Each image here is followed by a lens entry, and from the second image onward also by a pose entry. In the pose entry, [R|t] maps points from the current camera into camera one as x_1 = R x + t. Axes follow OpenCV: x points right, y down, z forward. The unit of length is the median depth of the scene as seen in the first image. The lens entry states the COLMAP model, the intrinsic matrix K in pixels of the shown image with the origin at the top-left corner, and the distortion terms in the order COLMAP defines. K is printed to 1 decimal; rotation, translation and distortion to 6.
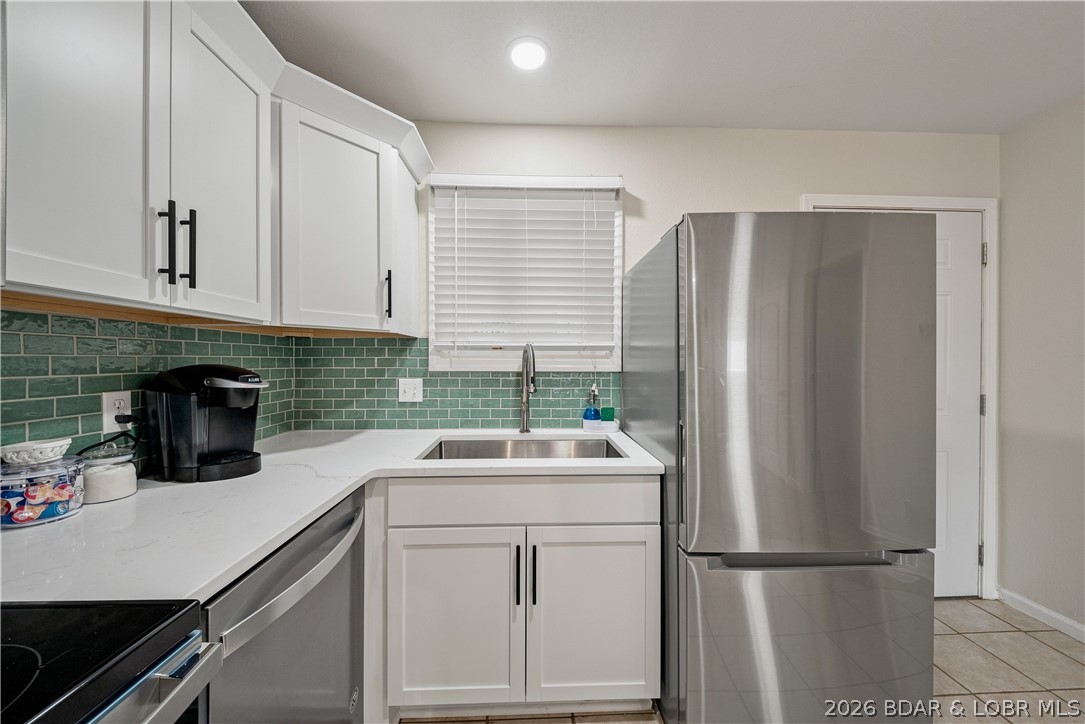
lens RADIAL K [[381.4, 0, 545.9], [0, 381.4, 364.0], [0, 0, 1]] dist [-0.000899, -0.000062]
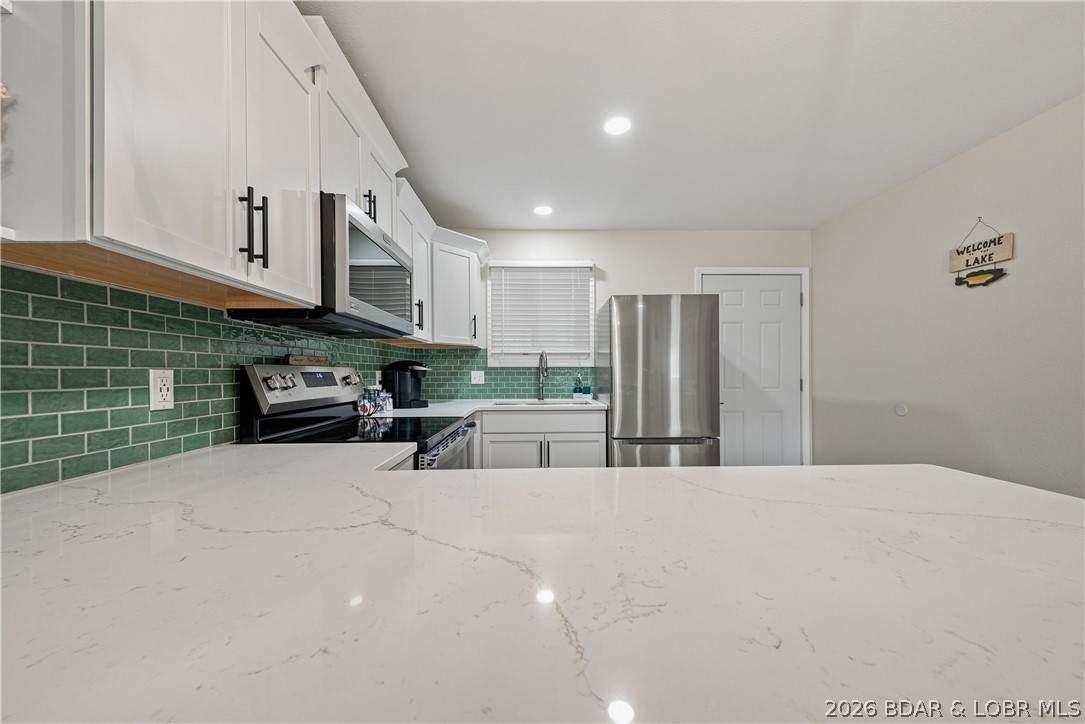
lens RADIAL K [[381.4, 0, 545.9], [0, 381.4, 364.0], [0, 0, 1]] dist [-0.000899, -0.000062]
pose [[0.999962, -0.005314, -0.006870, -0.017736], [0.005102, 0.999523, -0.030470, 0.061044], [0.007029, 0.030434, 0.999512, -0.808621]]
